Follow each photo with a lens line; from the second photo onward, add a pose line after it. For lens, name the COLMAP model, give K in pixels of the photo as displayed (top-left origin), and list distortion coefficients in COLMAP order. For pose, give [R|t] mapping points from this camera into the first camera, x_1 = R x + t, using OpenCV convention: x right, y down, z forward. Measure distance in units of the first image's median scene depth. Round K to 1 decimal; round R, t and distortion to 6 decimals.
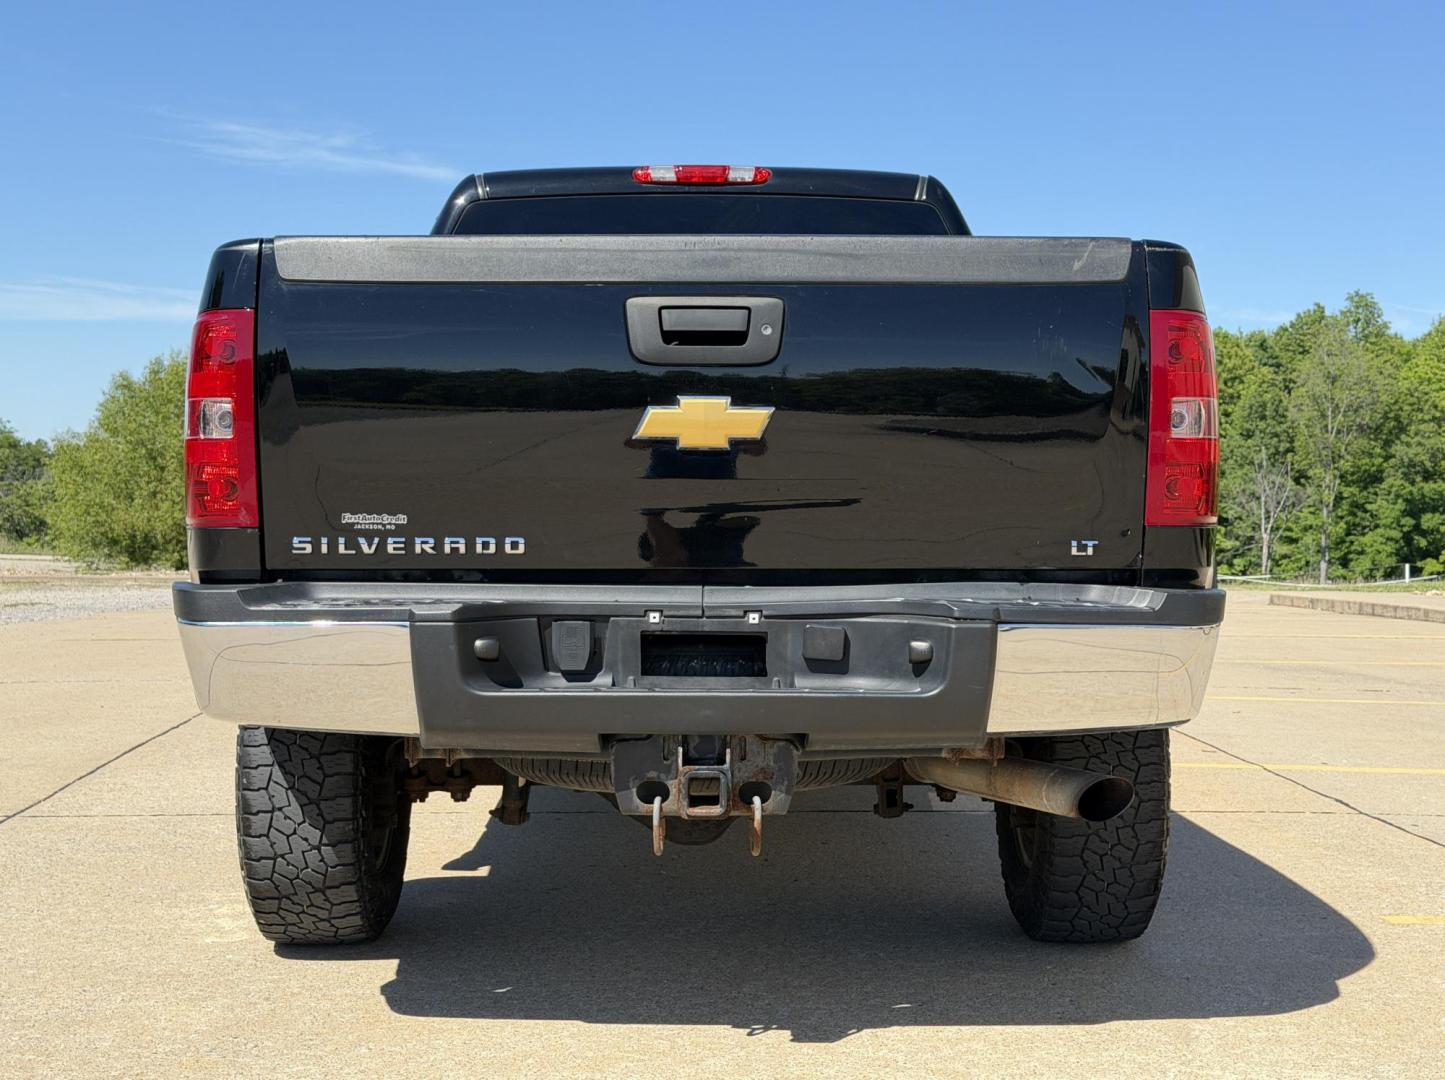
lens RADIAL K [[2000.3, 0, 718.3], [0, 2000.3, 545.4], [0, 0, 1]] dist [0.120339, 0.000000]
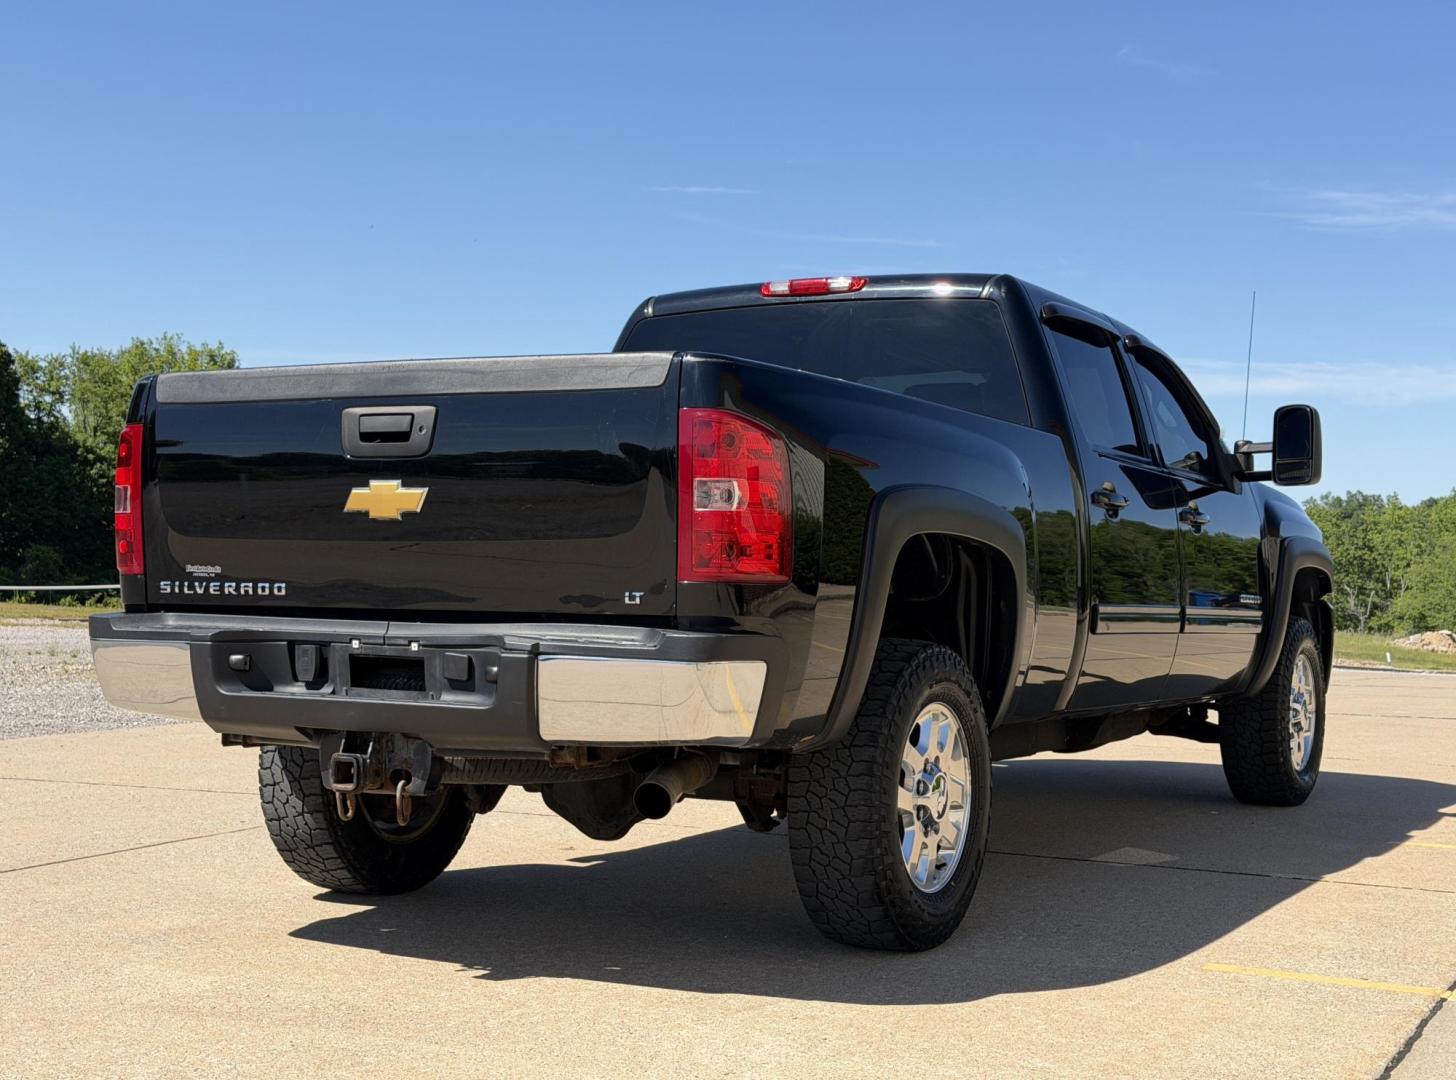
lens RADIAL K [[2015.5, 0, 725.5], [0, 2015.5, 533.1], [0, 0, 1]] dist [0.120339, 0.000000]
pose [[0.873359, 0.001481, -0.487075, 0.844673], [-0.021973, 0.999097, -0.036363, 0.005452], [0.486581, 0.042460, 0.872603, -0.070986]]
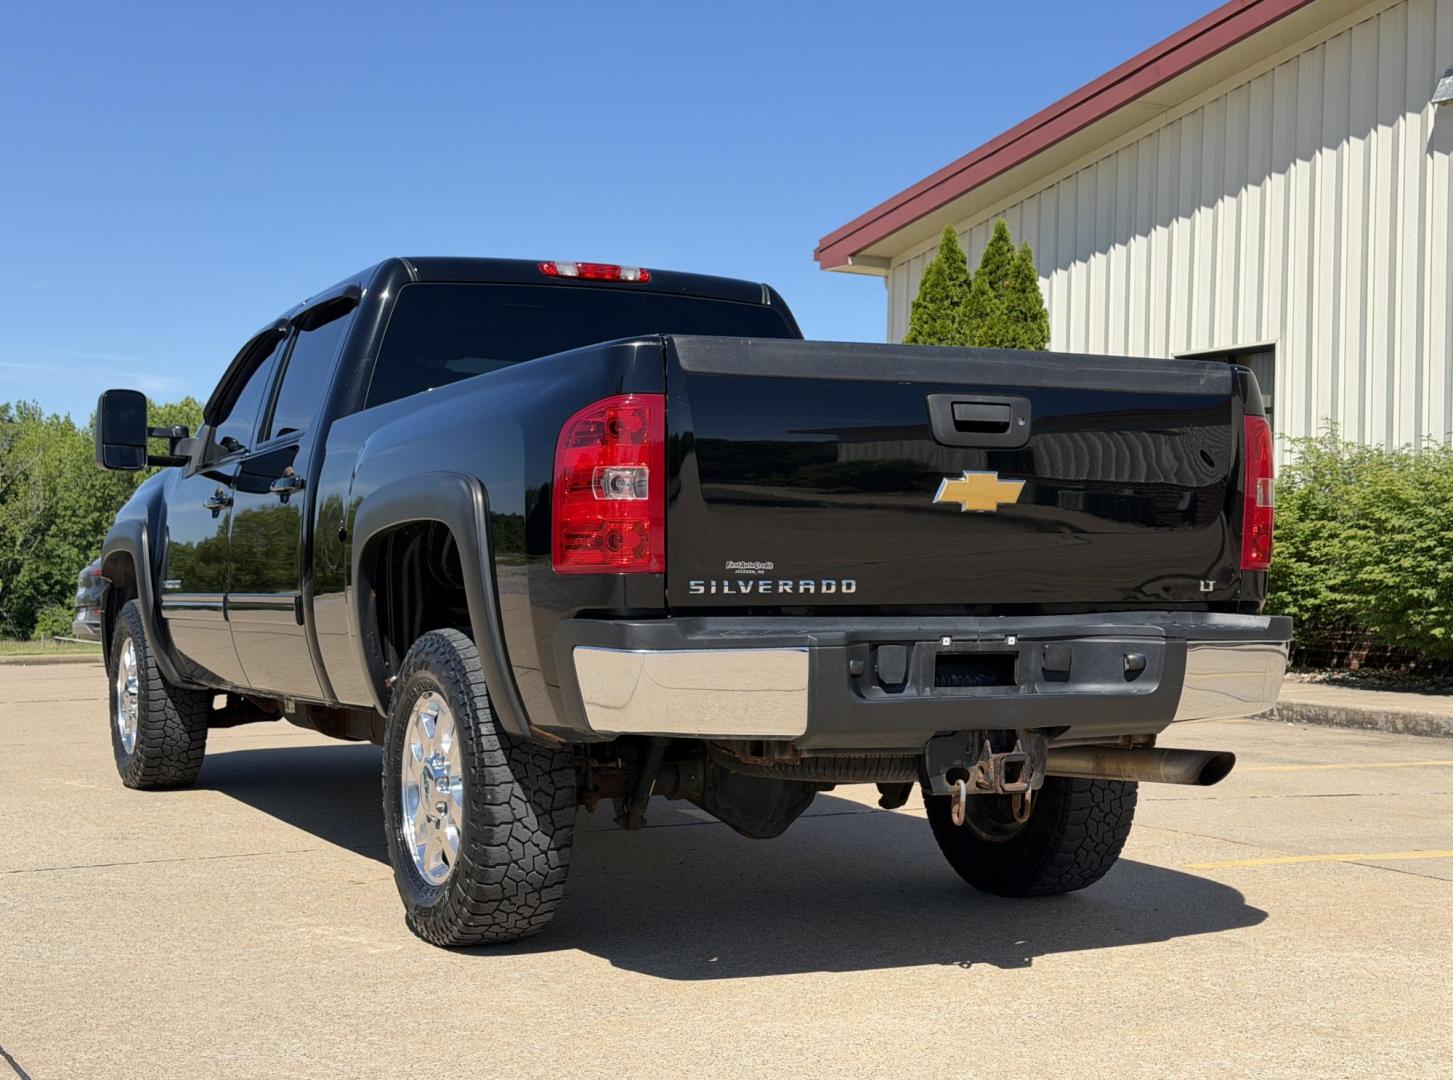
lens RADIAL K [[2011.3, 0, 716.9], [0, 2011.3, 536.4], [0, 0, 1]] dist [0.120339, 0.000000]
pose [[0.901499, 0.004314, 0.432759, -0.724722], [0.010693, 0.999423, -0.032238, 0.008566], [-0.432648, 0.033690, 0.900933, -0.109487]]
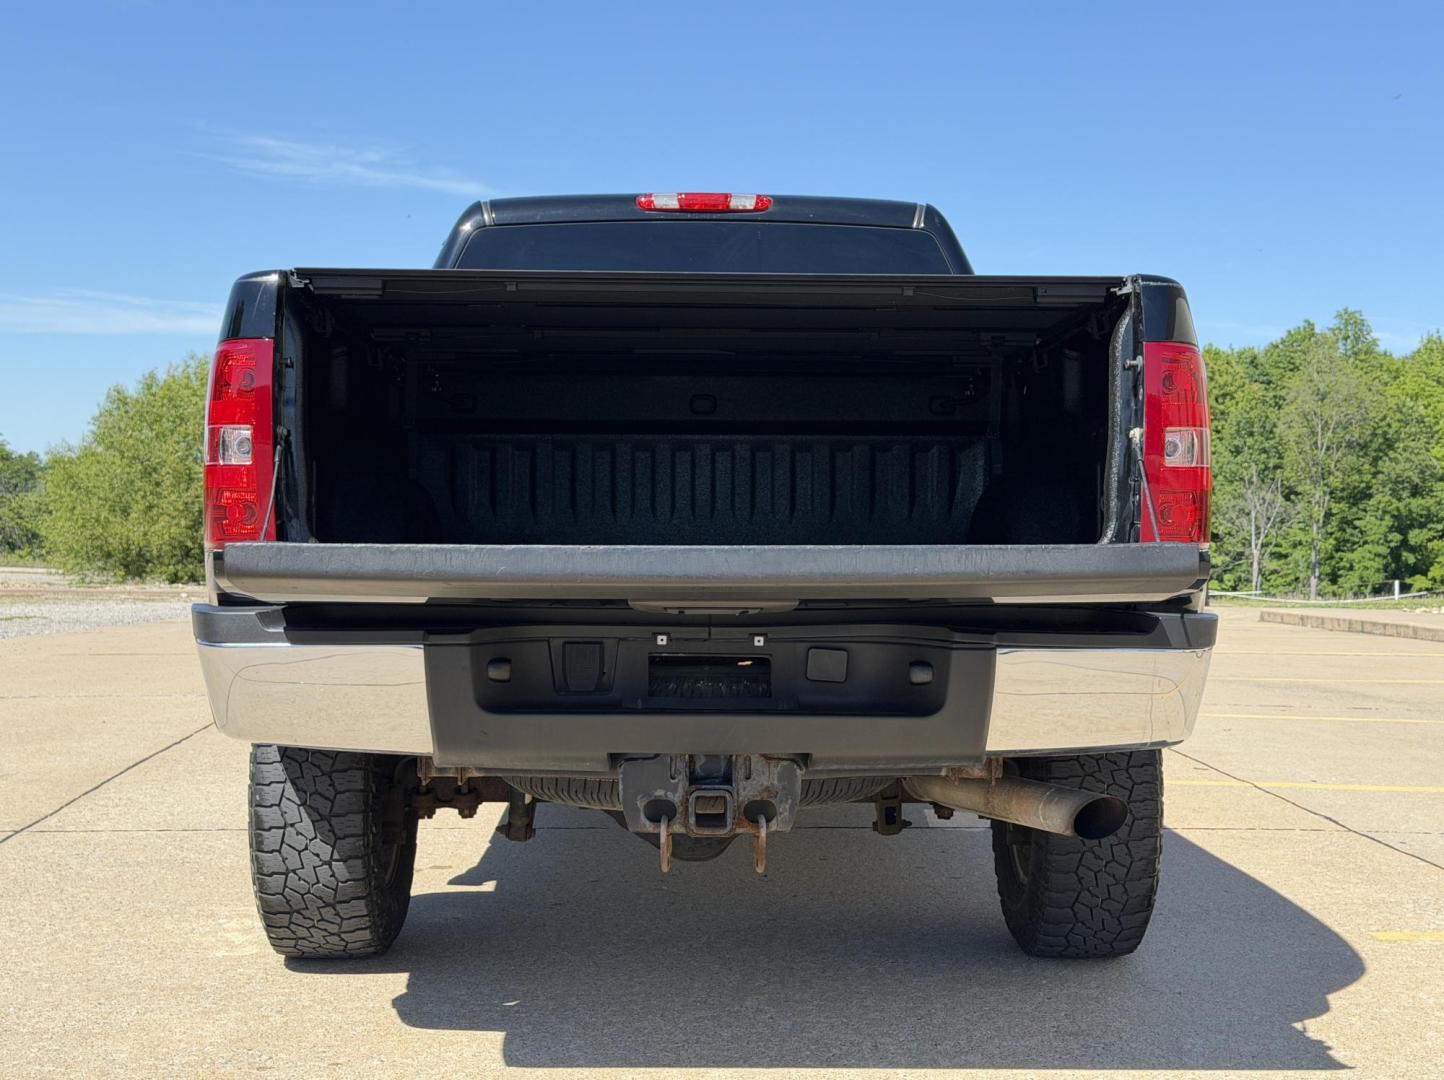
lens RADIAL K [[1998.9, 0, 719.1], [0, 1998.9, 543.5], [0, 0, 1]] dist [0.120339, 0.000000]
pose [[0.999986, 0.002509, 0.004662, -0.007402], [-0.002474, 0.999968, -0.007550, -0.005629], [-0.004681, 0.007538, 0.999961, -0.026138]]
